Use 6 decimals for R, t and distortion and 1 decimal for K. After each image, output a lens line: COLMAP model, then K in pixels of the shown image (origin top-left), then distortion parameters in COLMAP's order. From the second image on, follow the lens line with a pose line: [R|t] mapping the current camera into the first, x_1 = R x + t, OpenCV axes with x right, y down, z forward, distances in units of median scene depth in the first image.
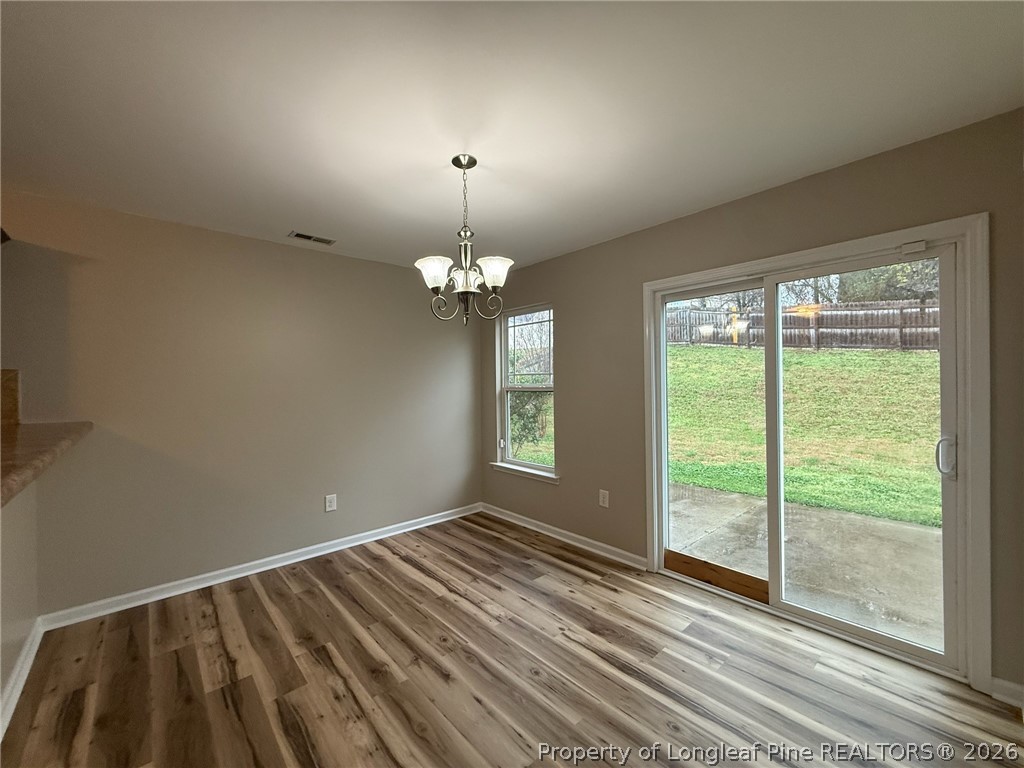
lens RADIAL K [[408.0, 0, 510.7], [0, 408.0, 381.8], [0, 0, 1]] dist [0.000876, 0.000558]
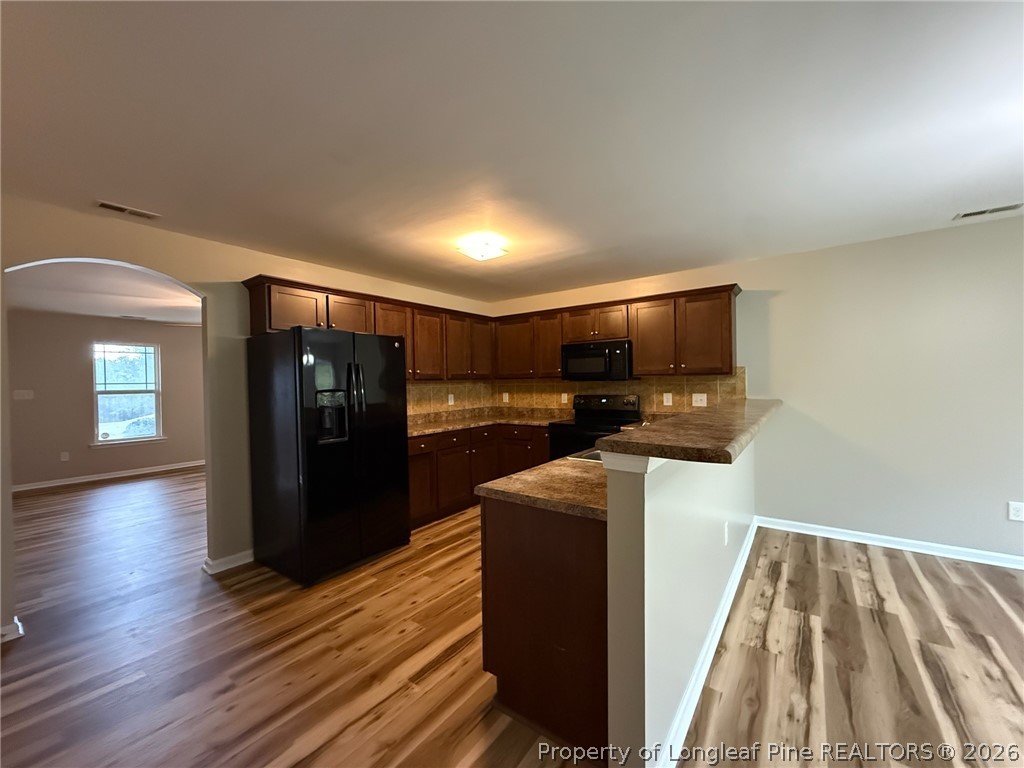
lens RADIAL K [[408.0, 0, 510.5], [0, 408.0, 387.8], [0, 0, 1]] dist [0.000876, 0.000558]
pose [[0.204116, 0.024535, -0.978639, 0.254693], [0.019229, 0.999393, 0.029066, -0.009315], [0.978758, -0.024752, 0.203520, -0.299234]]
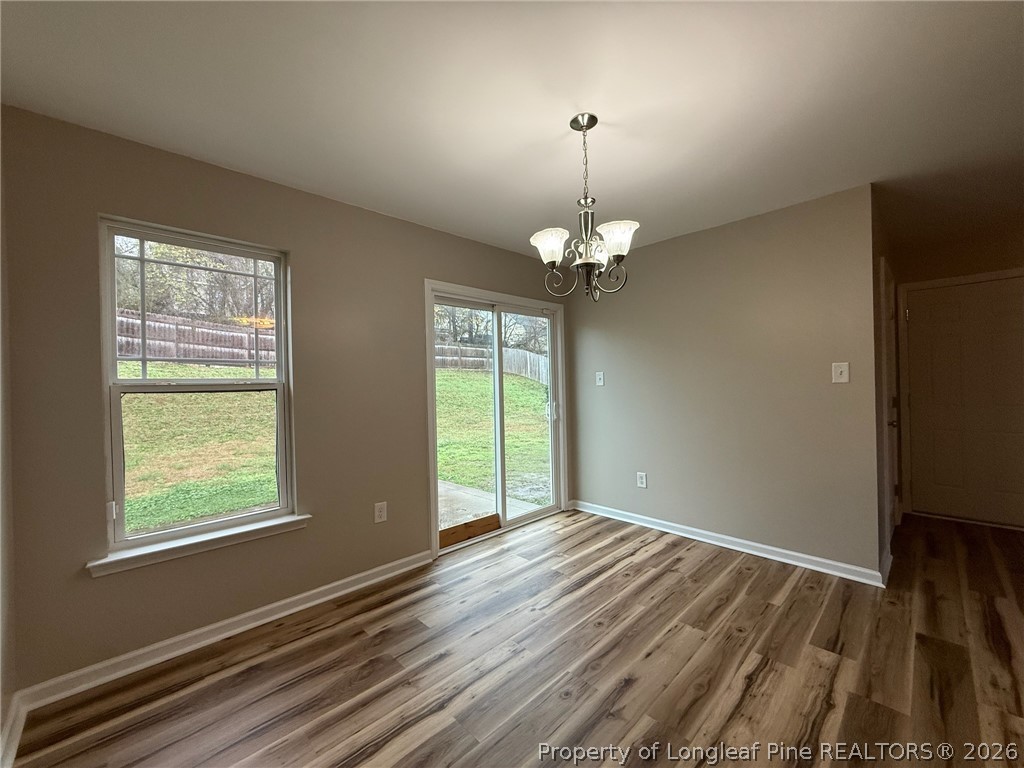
lens RADIAL K [[408.0, 0, 508.4], [0, 408.0, 387.4], [0, 0, 1]] dist [0.000876, 0.000558]
pose [[-0.031803, 0.005836, 0.999477, -0.813073], [0.018944, 0.999807, -0.005235, 0.045171], [-0.999315, 0.018768, -0.031907, 0.976237]]
